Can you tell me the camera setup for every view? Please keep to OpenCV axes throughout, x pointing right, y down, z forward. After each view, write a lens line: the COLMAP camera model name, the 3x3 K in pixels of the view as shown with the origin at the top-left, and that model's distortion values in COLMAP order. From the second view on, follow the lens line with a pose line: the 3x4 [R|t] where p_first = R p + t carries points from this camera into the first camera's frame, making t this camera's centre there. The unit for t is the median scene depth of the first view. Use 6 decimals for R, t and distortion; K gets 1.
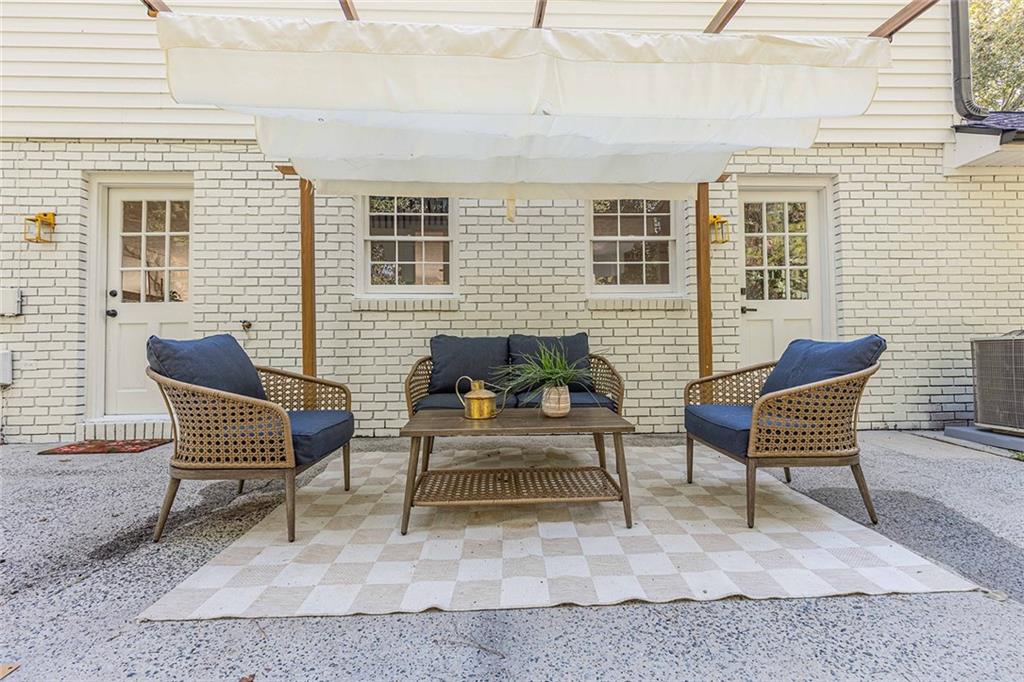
lens RADIAL K [[450.1, 0, 512.0], [0, 450.1, 341.0], [0, 0, 1]] dist [0.003098, 0.000912]
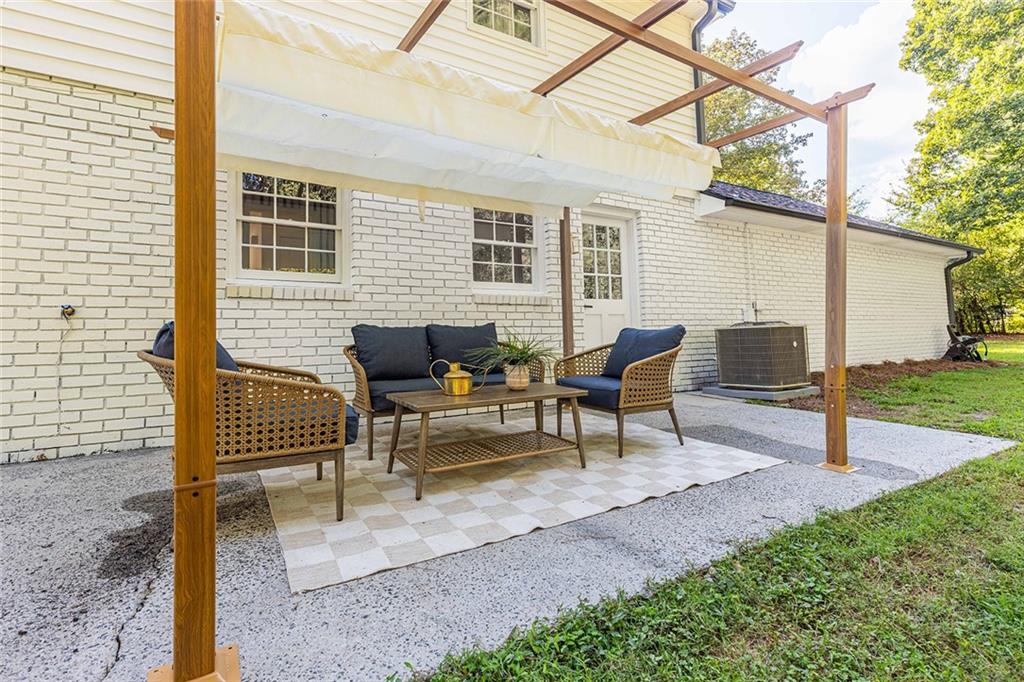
lens RADIAL K [[446.4, 0, 510.9], [0, 446.4, 323.3], [0, 0, 1]] dist [0.002675, -0.000218]
pose [[0.892777, 0.005808, 0.450461, -0.297391], [0.005640, 0.999694, -0.024067, 0.009996], [-0.450463, 0.024027, 0.892472, -0.050251]]
